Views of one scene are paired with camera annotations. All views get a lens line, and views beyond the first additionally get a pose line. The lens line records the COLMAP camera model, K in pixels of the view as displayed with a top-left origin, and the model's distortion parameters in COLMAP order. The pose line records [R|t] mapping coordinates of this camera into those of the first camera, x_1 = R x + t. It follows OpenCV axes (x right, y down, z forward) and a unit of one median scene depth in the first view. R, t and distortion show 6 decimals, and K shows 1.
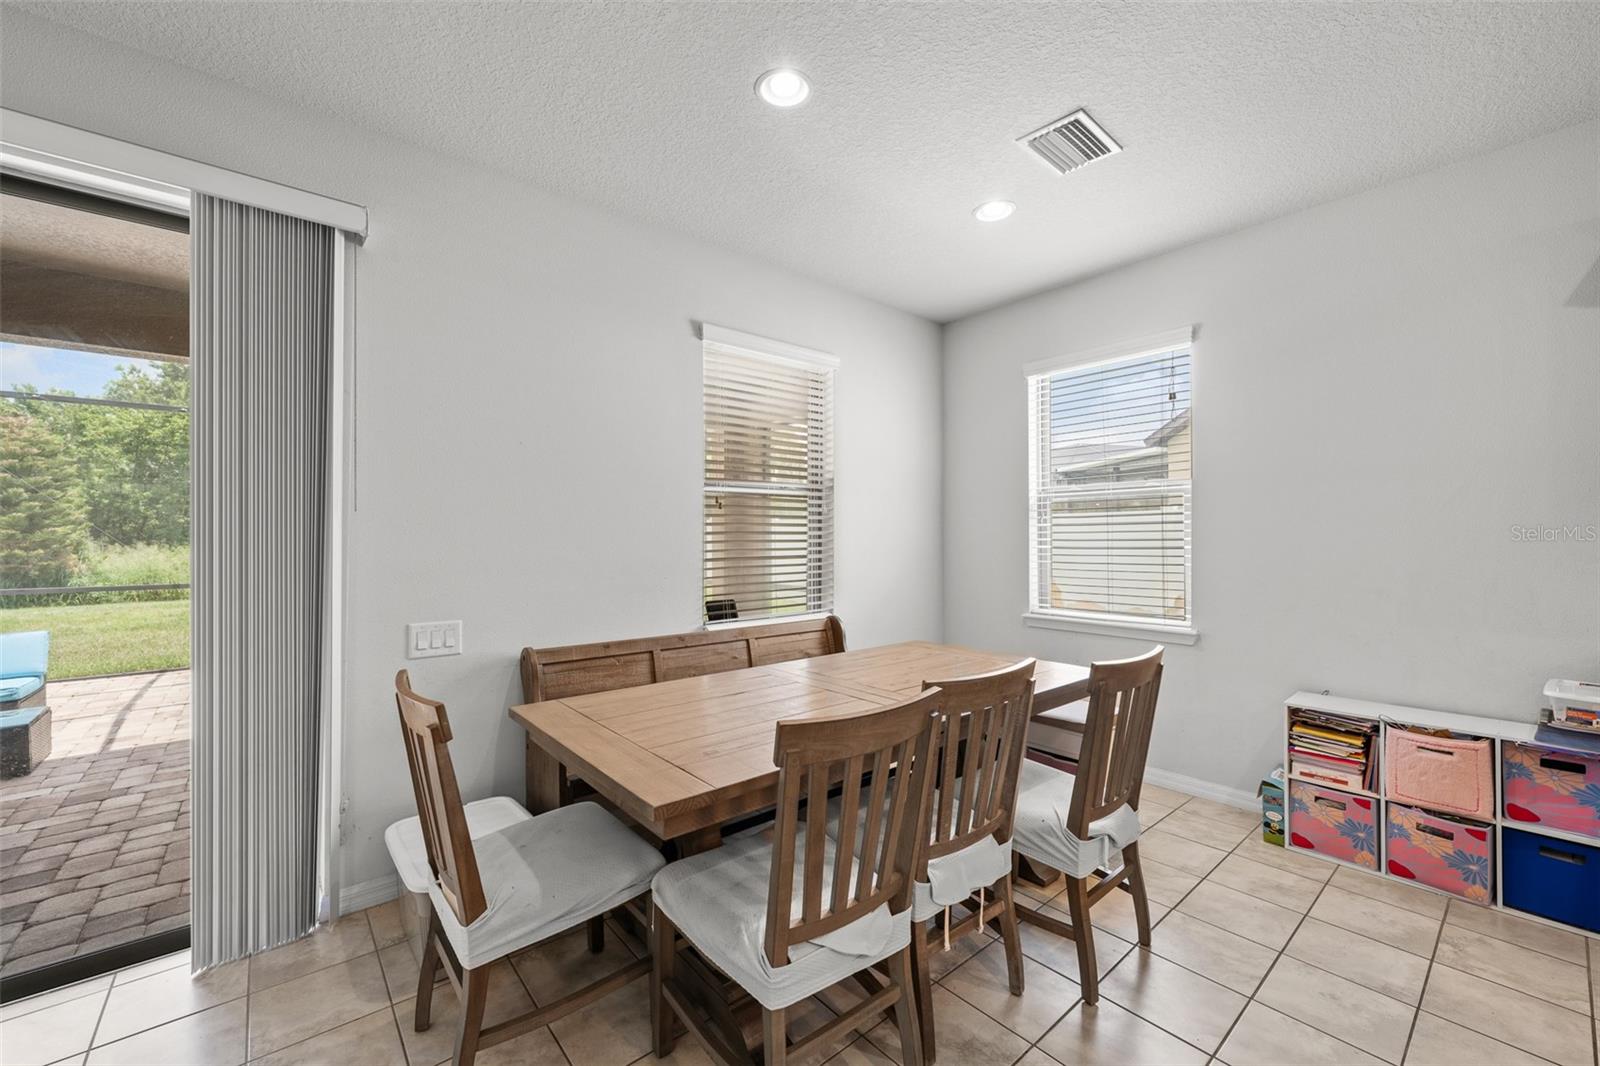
lens RADIAL K [[644.3, 0, 801.4], [0, 644.3, 535.9], [0, 0, 1]] dist [-0.002210, 0.000724]
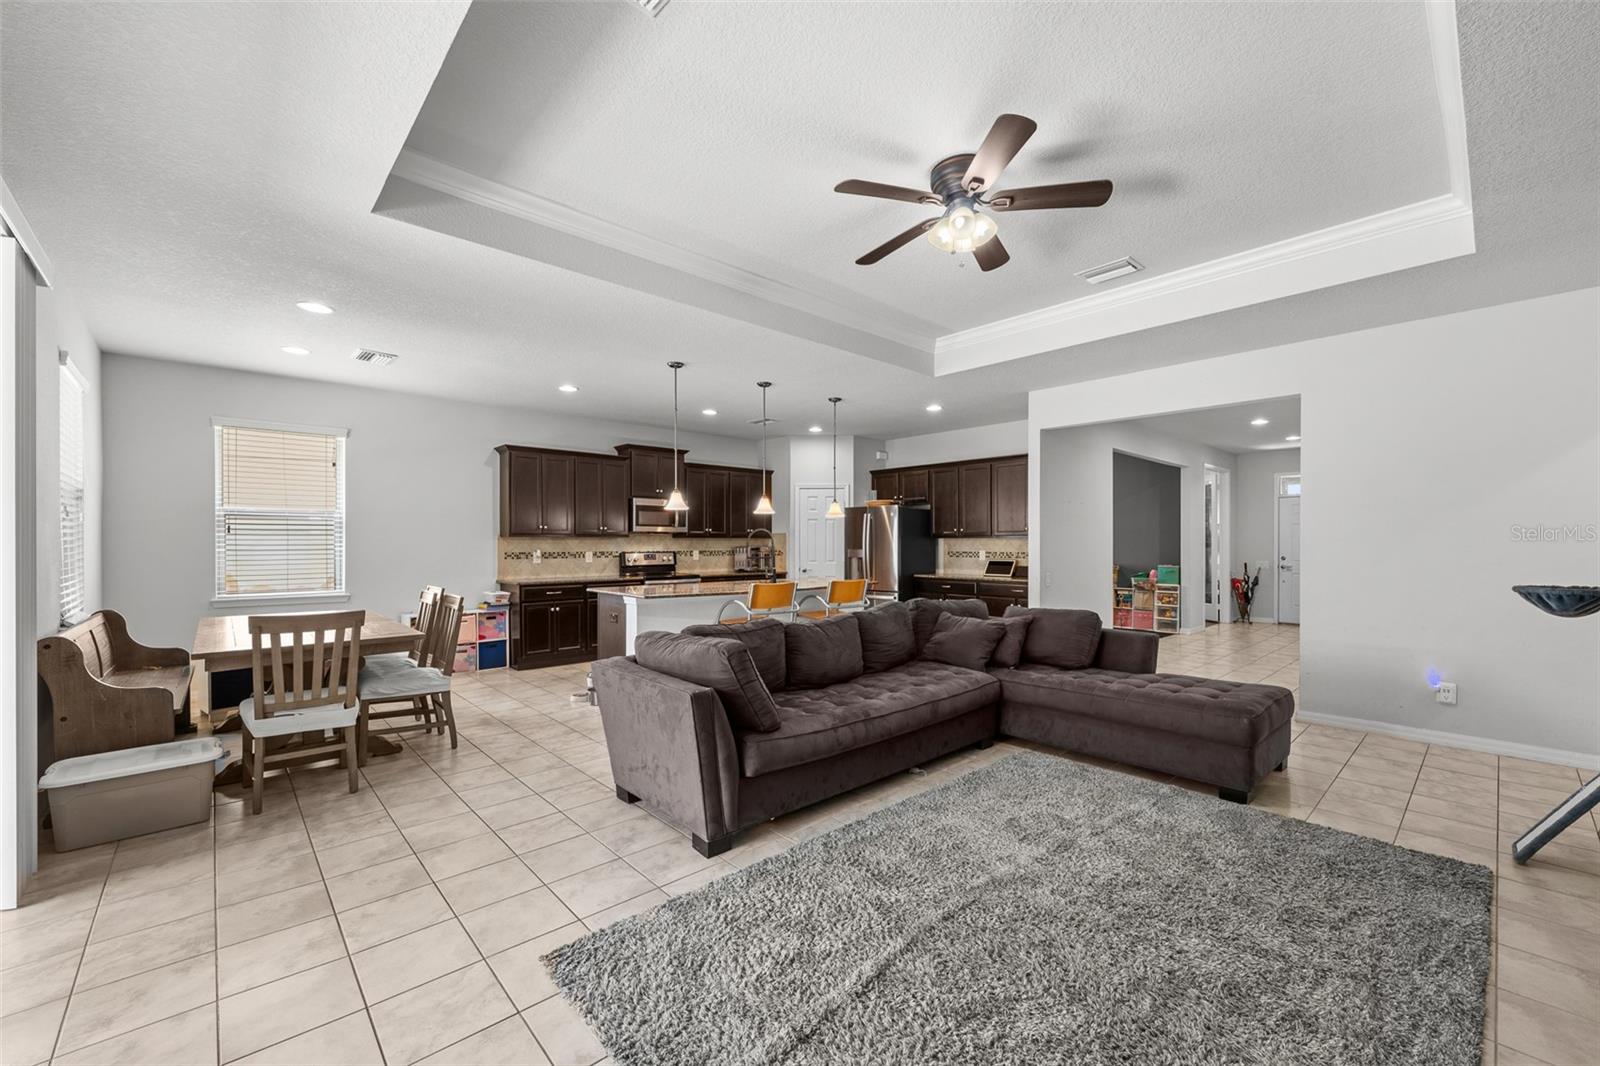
lens RADIAL K [[644.3, 0, 797.0], [0, 644.3, 541.5], [0, 0, 1]] dist [-0.002210, 0.000724]
pose [[-0.044150, 0.007978, 0.998993, -1.891638], [-0.001541, 0.999966, -0.008054, 0.013858], [-0.999024, -0.001895, -0.044136, -0.315765]]
